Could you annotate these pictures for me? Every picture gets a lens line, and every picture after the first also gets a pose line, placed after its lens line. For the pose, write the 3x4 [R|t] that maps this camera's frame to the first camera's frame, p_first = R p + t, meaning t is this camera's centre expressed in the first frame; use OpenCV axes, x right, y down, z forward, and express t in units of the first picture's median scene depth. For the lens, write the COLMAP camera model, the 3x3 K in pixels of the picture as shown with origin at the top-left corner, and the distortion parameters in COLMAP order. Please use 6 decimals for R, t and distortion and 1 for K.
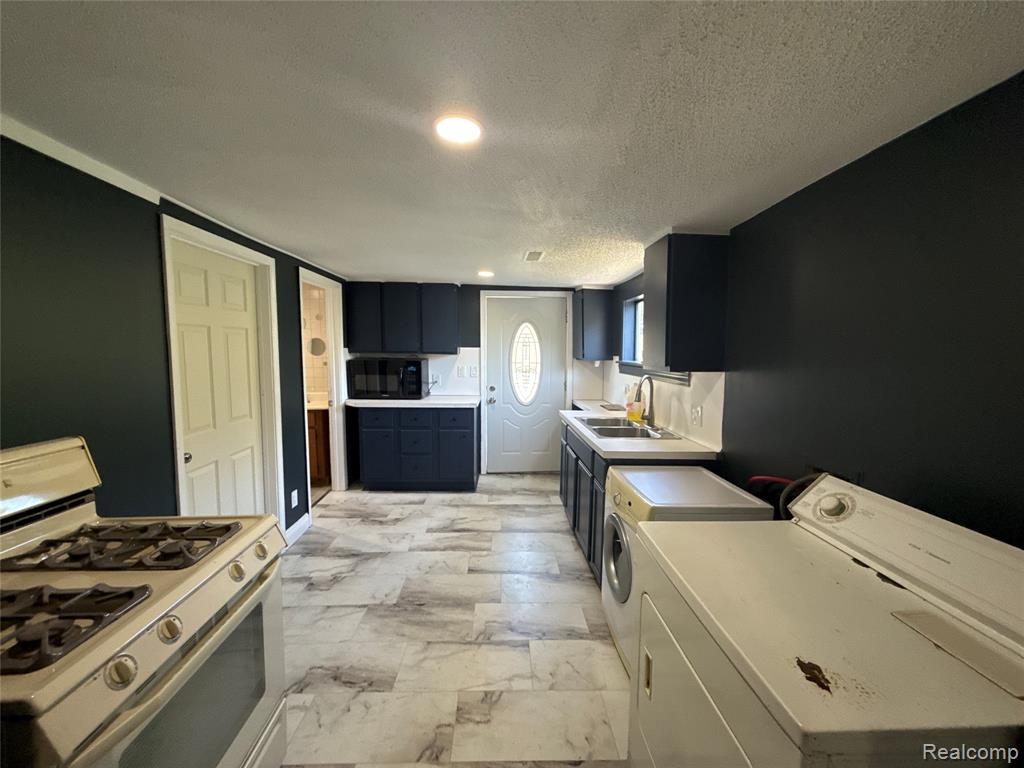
lens RADIAL K [[406.2, 0, 509.6], [0, 406.2, 384.4], [0, 0, 1]] dist [0.000472, 0.000191]
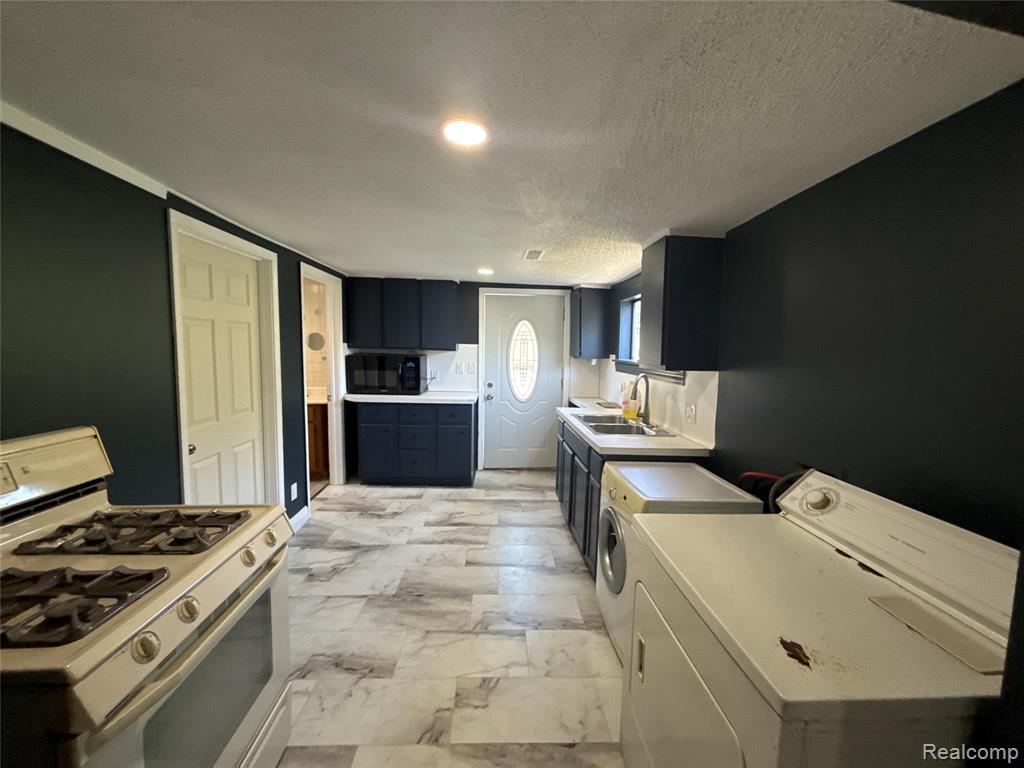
lens RADIAL K [[406.2, 0, 510.6], [0, 406.2, 384.6], [0, 0, 1]] dist [0.000472, 0.000191]
pose [[0.999847, 0.011768, 0.012978, -0.011298], [-0.011863, 0.999904, 0.007227, 0.002468], [-0.012891, -0.007380, 0.999890, -0.025268]]
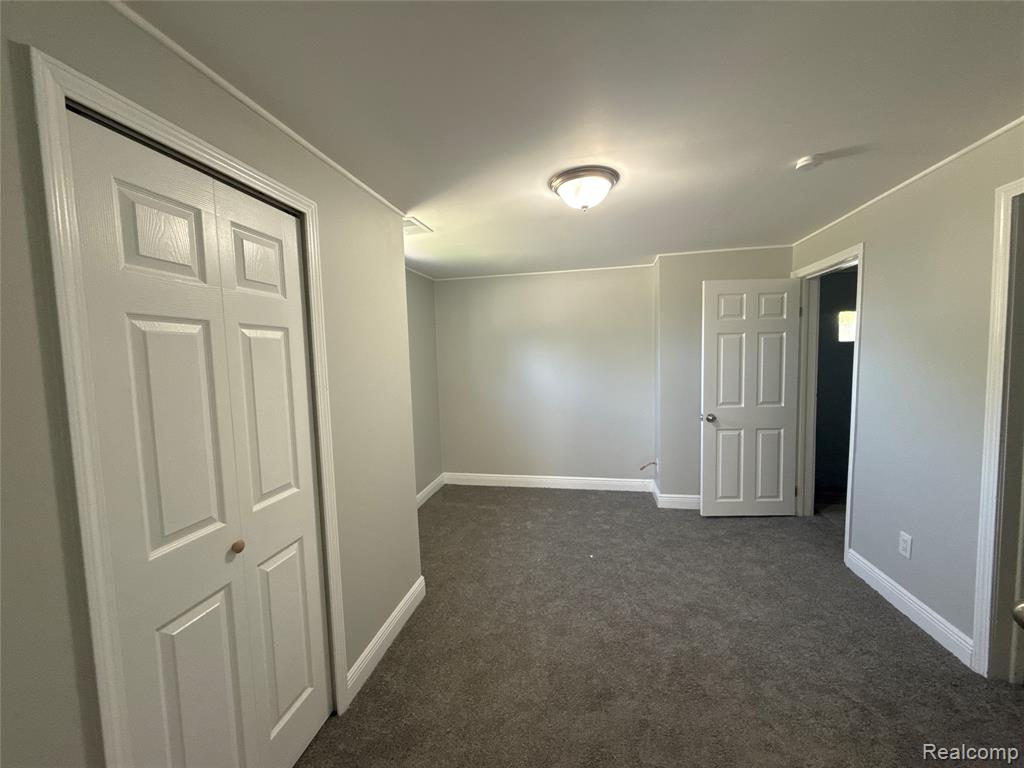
lens RADIAL K [[406.2, 0, 510.2], [0, 406.2, 382.5], [0, 0, 1]] dist [0.000472, 0.000191]
pose [[0.985474, -0.017756, -0.168893, -0.331764], [0.015903, 0.999798, -0.012319, -0.066327], [0.169077, 0.009454, 0.985557, 0.654983]]
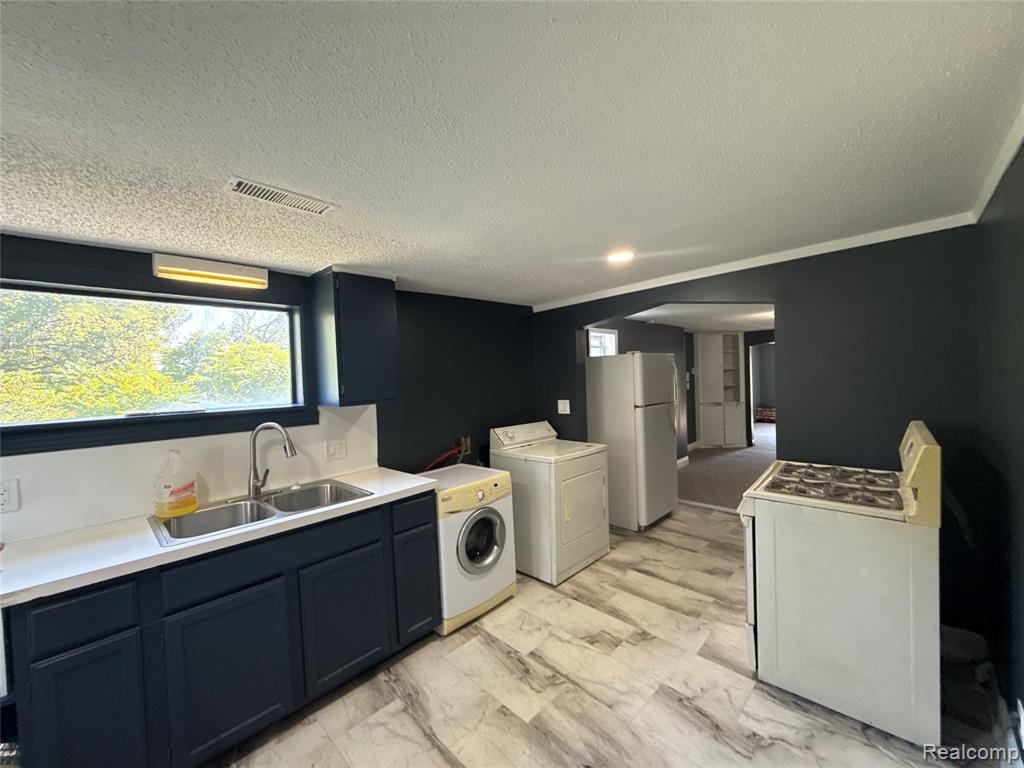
lens RADIAL K [[406.2, 0, 512.3], [0, 406.2, 385.6], [0, 0, 1]] dist [0.000472, 0.000191]
pose [[-0.697513, 0.006289, 0.716545, -0.753801], [0.096196, 0.991732, 0.084936, -0.167029], [-0.710086, 0.128173, -0.692350, 1.832246]]
